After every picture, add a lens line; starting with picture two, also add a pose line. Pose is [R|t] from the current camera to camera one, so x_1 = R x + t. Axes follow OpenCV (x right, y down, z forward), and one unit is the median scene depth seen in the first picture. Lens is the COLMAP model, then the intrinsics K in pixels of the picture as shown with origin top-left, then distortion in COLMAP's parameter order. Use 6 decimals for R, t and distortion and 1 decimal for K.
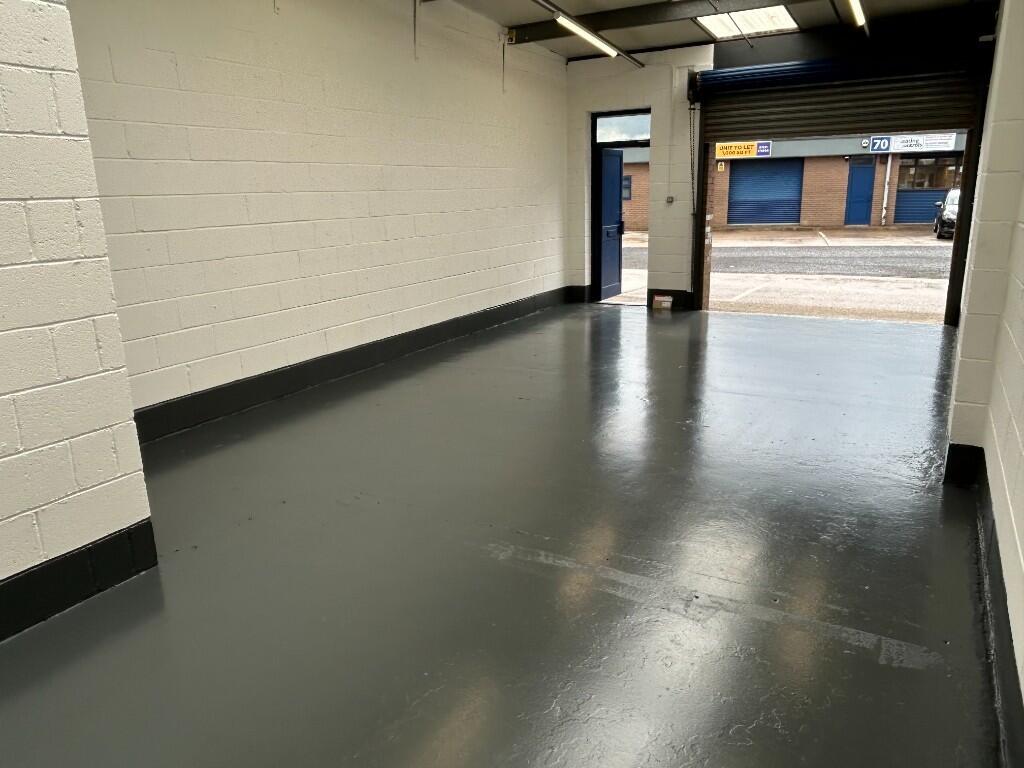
lens RADIAL K [[720.7, 0, 513.5], [0, 720.7, 378.3], [0, 0, 1]] dist [0.002330, -0.002750]
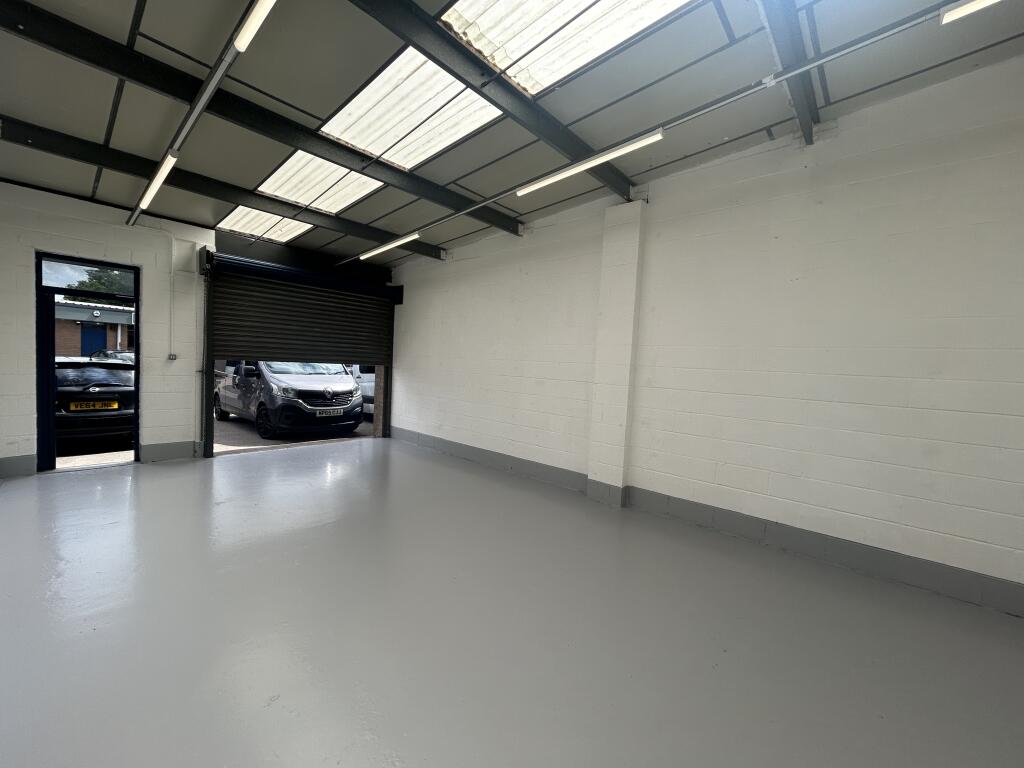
lens RADIAL K [[417.6, 0, 510.6], [0, 417.6, 381.9], [0, 0, 1]] dist [0.004521, -0.000141]
pose [[0.212749, -0.008520, 0.977070, -0.287913], [0.192758, 0.980677, -0.033420, -0.105007], [-0.957905, 0.195448, 0.210280, 0.439118]]
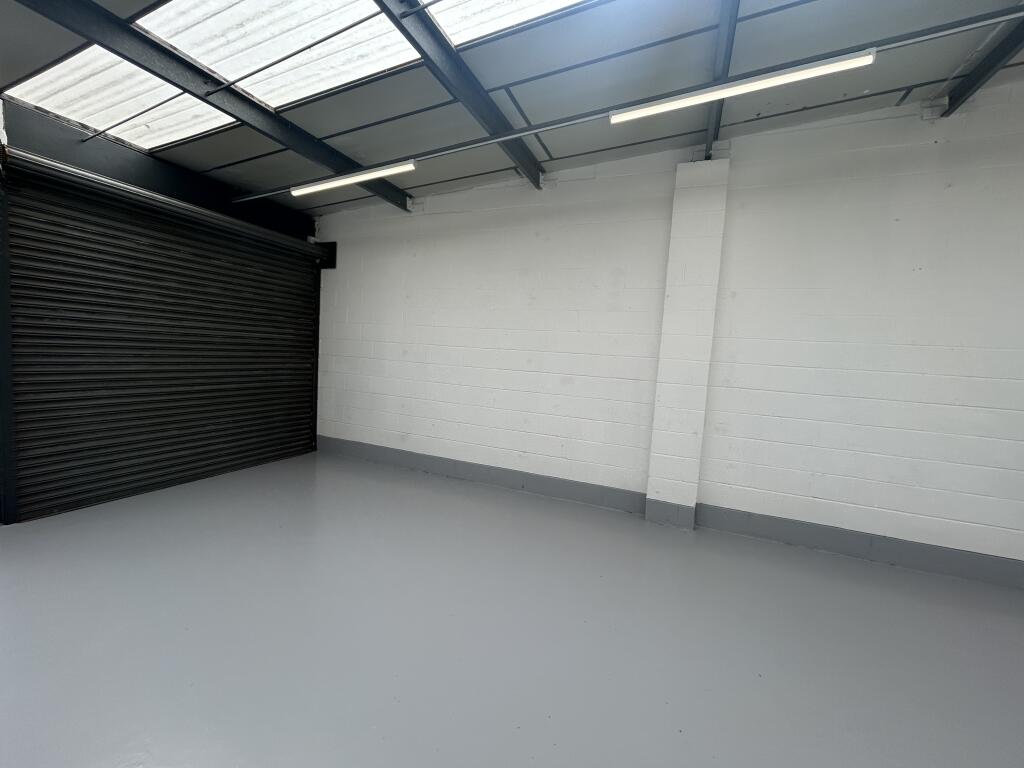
lens RADIAL K [[417.6, 0, 512.2], [0, 417.6, 382.6], [0, 0, 1]] dist [0.004521, -0.000141]
pose [[-0.121858, -0.053986, 0.991078, -0.147222], [0.194302, 0.977902, 0.077159, -0.166898], [-0.973343, 0.201971, -0.108676, 0.656928]]
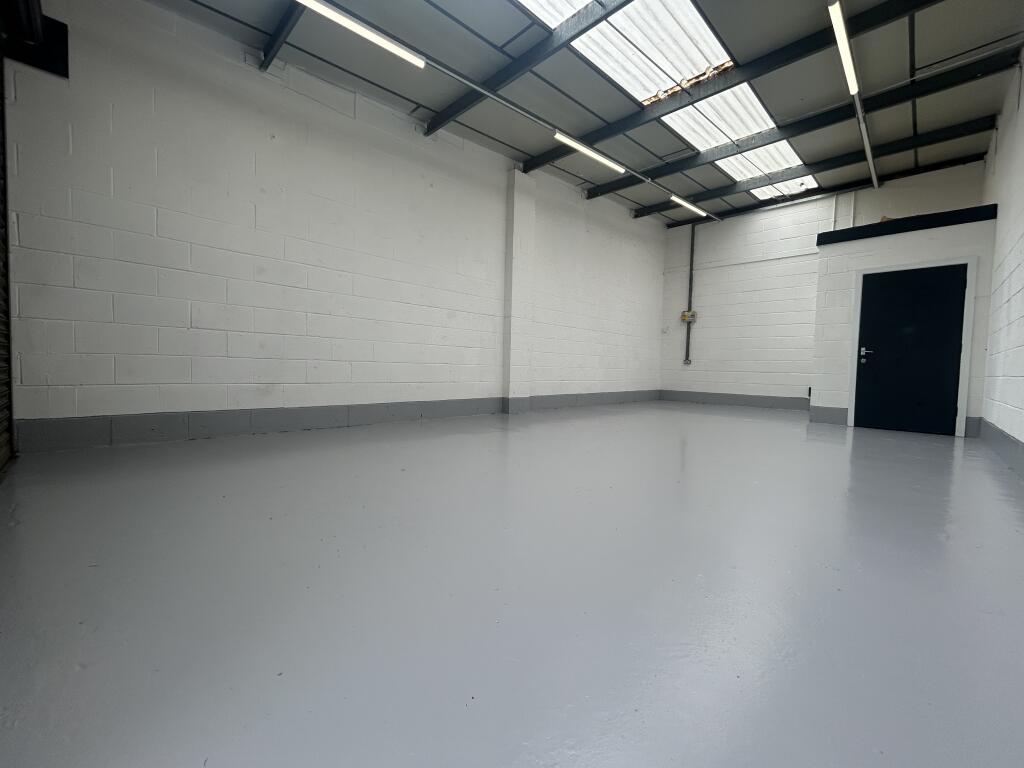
lens RADIAL K [[417.6, 0, 506.3], [0, 417.6, 377.6], [0, 0, 1]] dist [0.004521, -0.000141]
pose [[-0.964094, -0.008240, 0.265432, 0.120073], [0.063811, 0.963046, 0.261670, -0.182555], [-0.257779, 0.269212, -0.927941, 1.099873]]
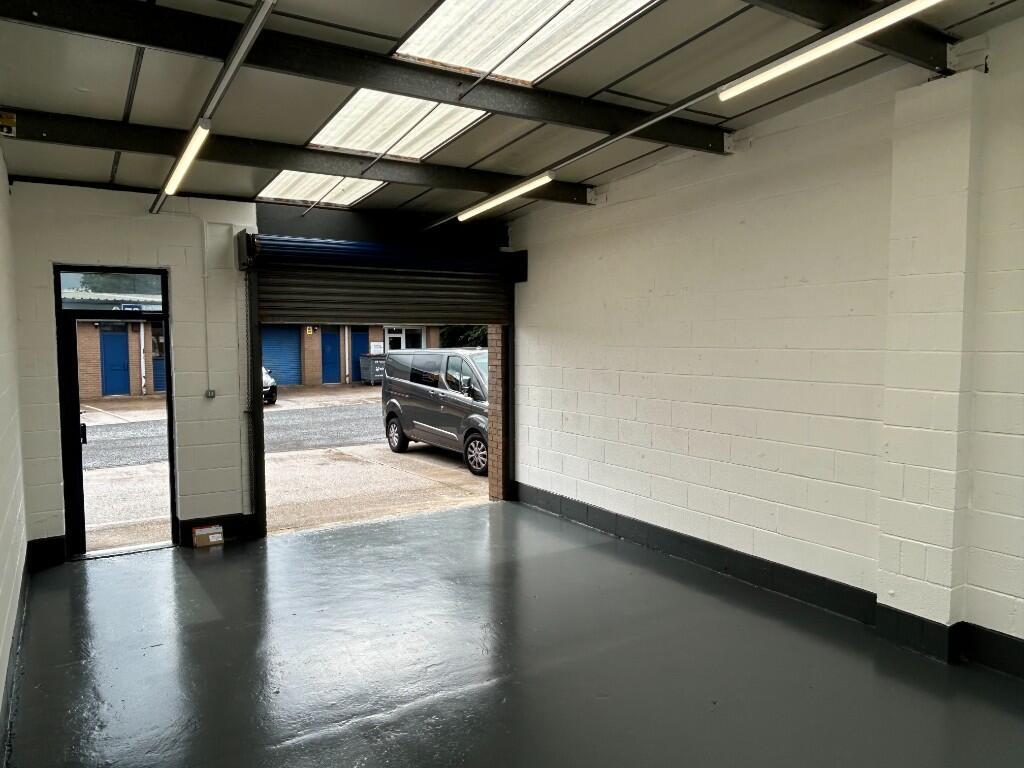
lens RADIAL K [[720.7, 0, 507.9], [0, 720.7, 383.3], [0, 0, 1]] dist [0.002330, -0.002750]
pose [[0.476151, -0.031552, 0.878797, -0.294493], [0.213365, 0.973638, -0.080648, -0.145206], [-0.853086, 0.225906, 0.470331, 0.429984]]
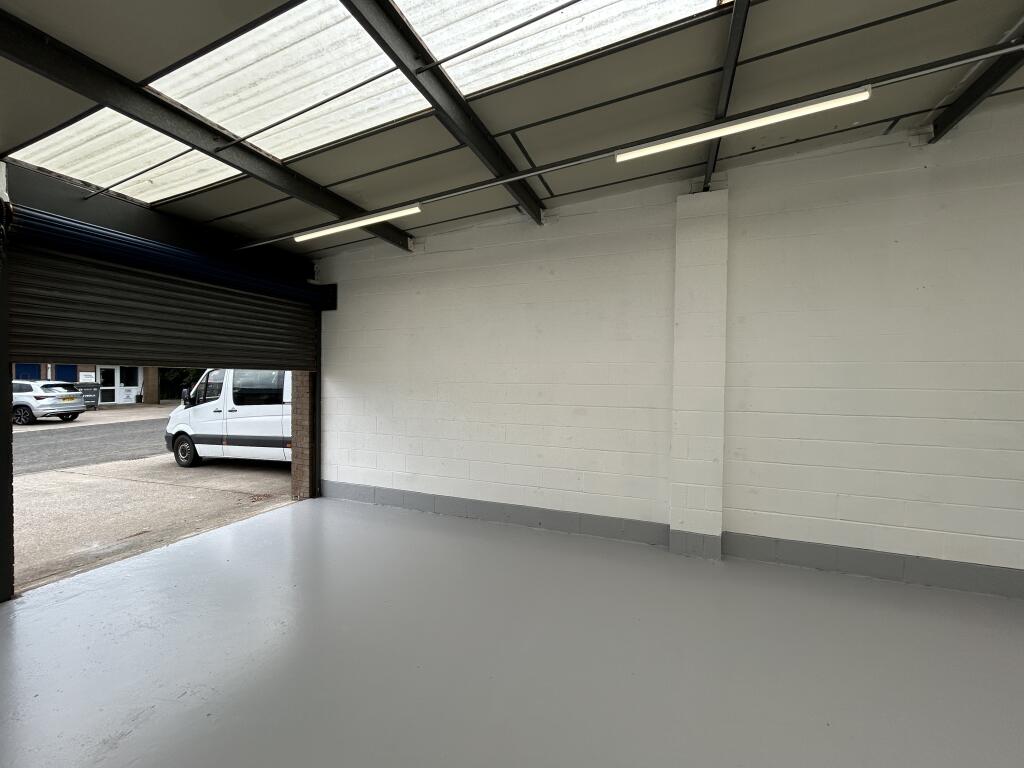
lens RADIAL K [[417.6, 0, 511.9], [0, 417.6, 382.8], [0, 0, 1]] dist [0.004521, -0.000141]
pose [[-0.145121, 0.013282, 0.989325, -0.137503], [0.243693, 0.969586, 0.022730, -0.182819], [-0.958934, 0.244390, -0.143944, 0.678488]]
